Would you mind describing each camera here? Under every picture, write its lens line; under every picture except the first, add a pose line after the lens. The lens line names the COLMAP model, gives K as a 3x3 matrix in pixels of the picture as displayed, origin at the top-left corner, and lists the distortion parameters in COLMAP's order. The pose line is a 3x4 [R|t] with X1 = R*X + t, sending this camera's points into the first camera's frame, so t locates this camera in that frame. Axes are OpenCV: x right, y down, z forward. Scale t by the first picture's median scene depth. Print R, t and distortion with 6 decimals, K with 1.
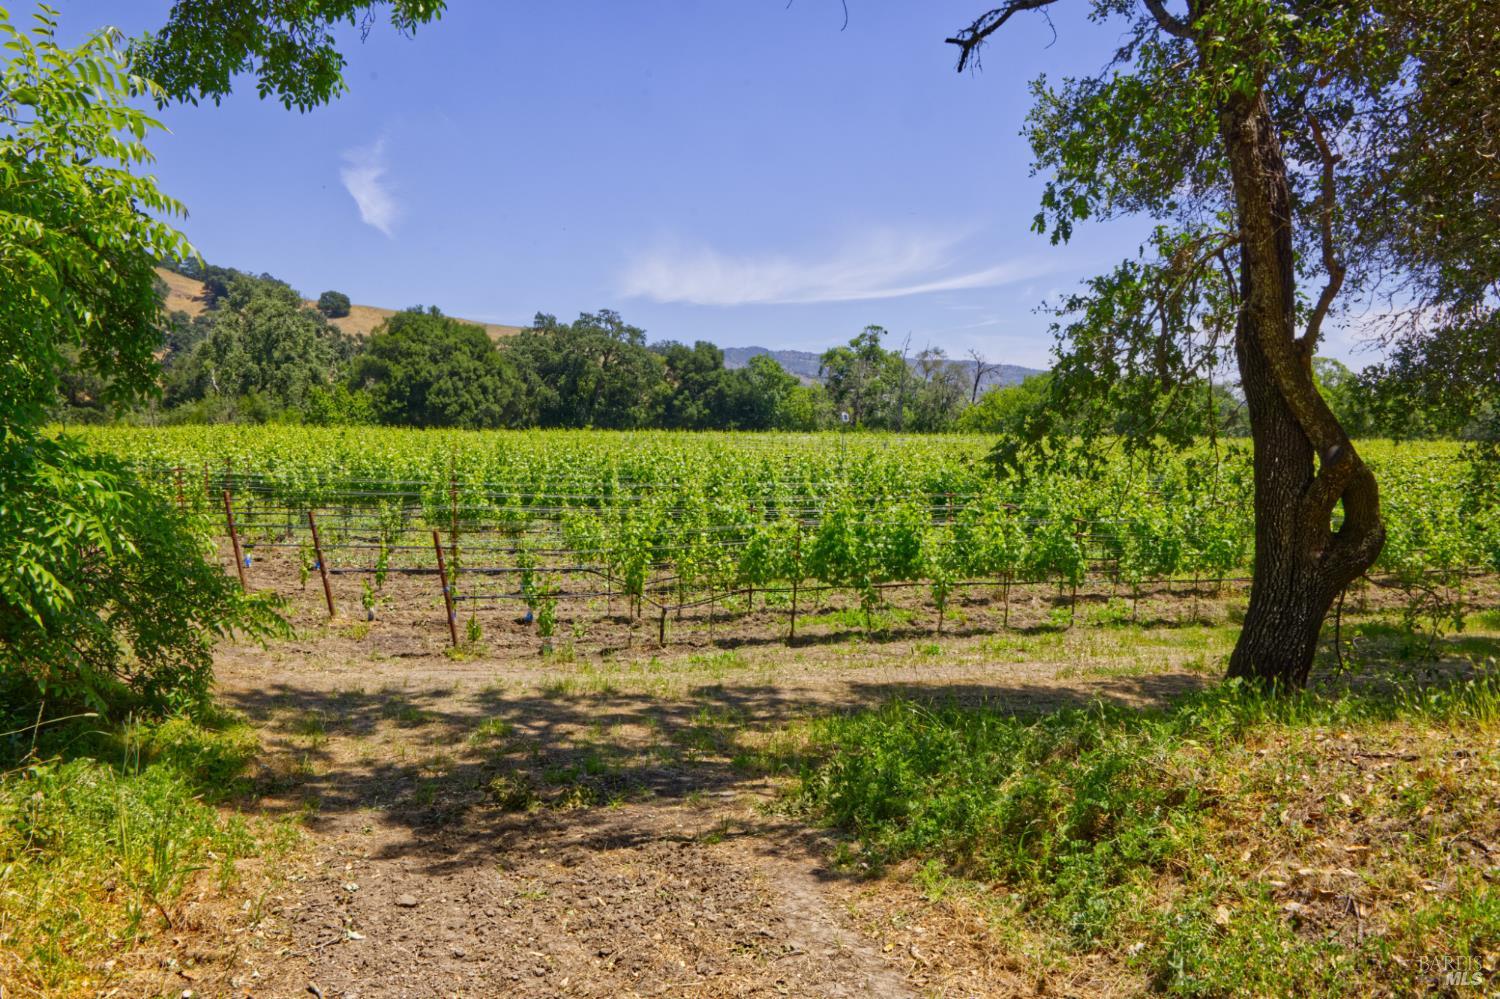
lens RADIAL K [[1032.5, 0, 757.5], [0, 1032.5, 492.2], [0, 0, 1]] dist [-0.002035, 0.003124]
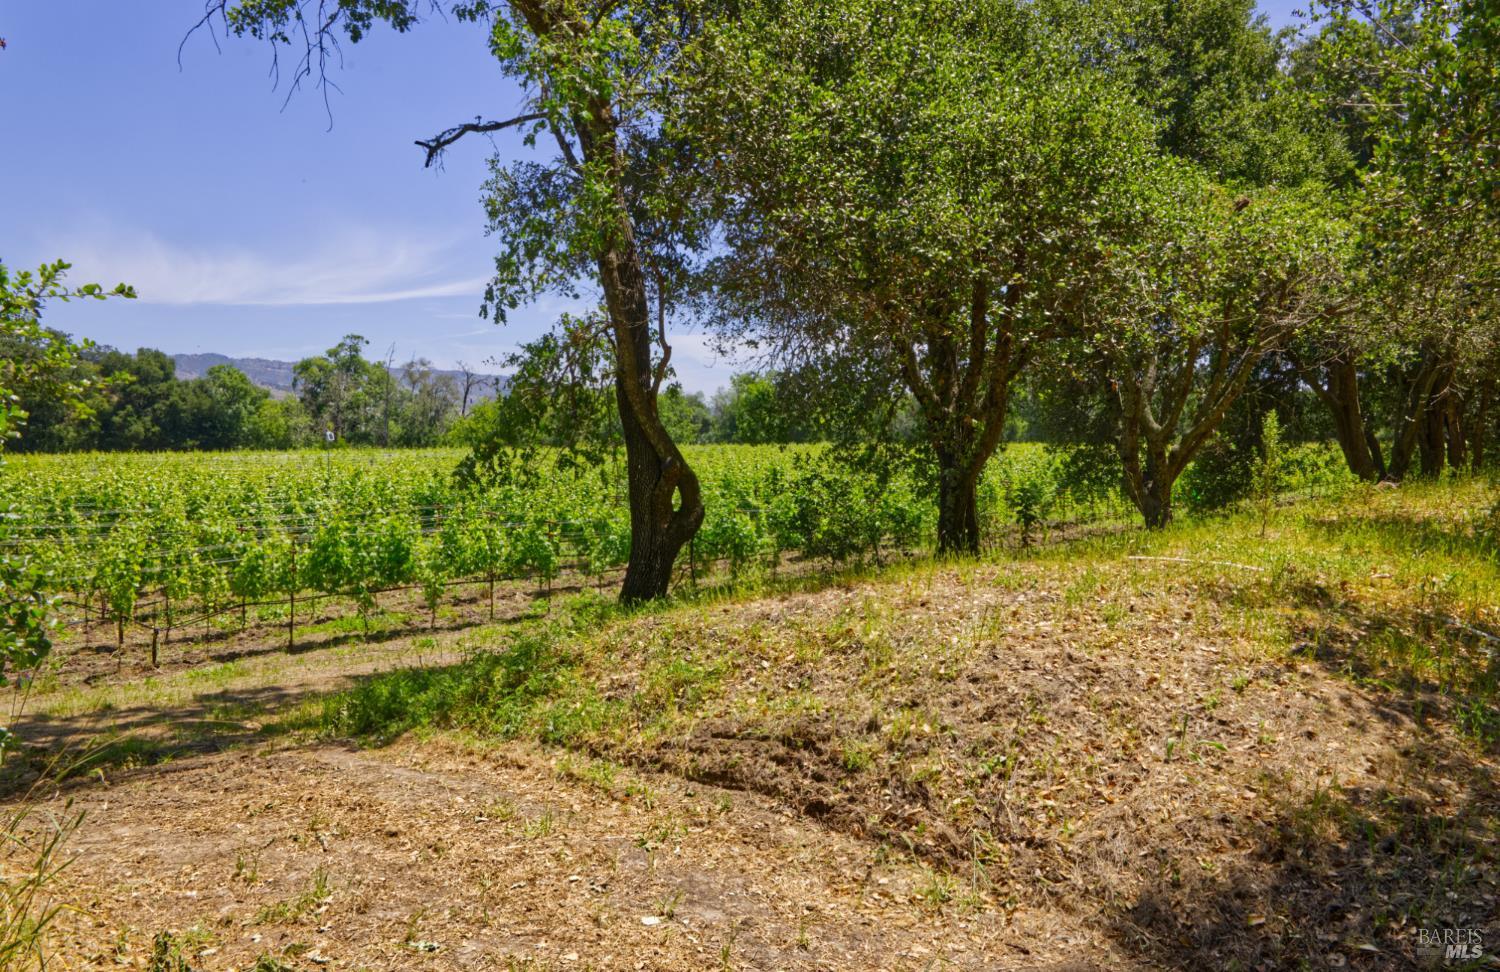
lens RADIAL K [[1058.4, 0, 762.8], [0, 1058.4, 474.1], [0, 0, 1]] dist [-0.039798, -0.001931]
pose [[0.886688, -0.035095, 0.461034, -0.025861], [0.048585, 0.998667, -0.017421, 0.005693], [-0.459808, 0.037847, 0.887211, -0.177875]]
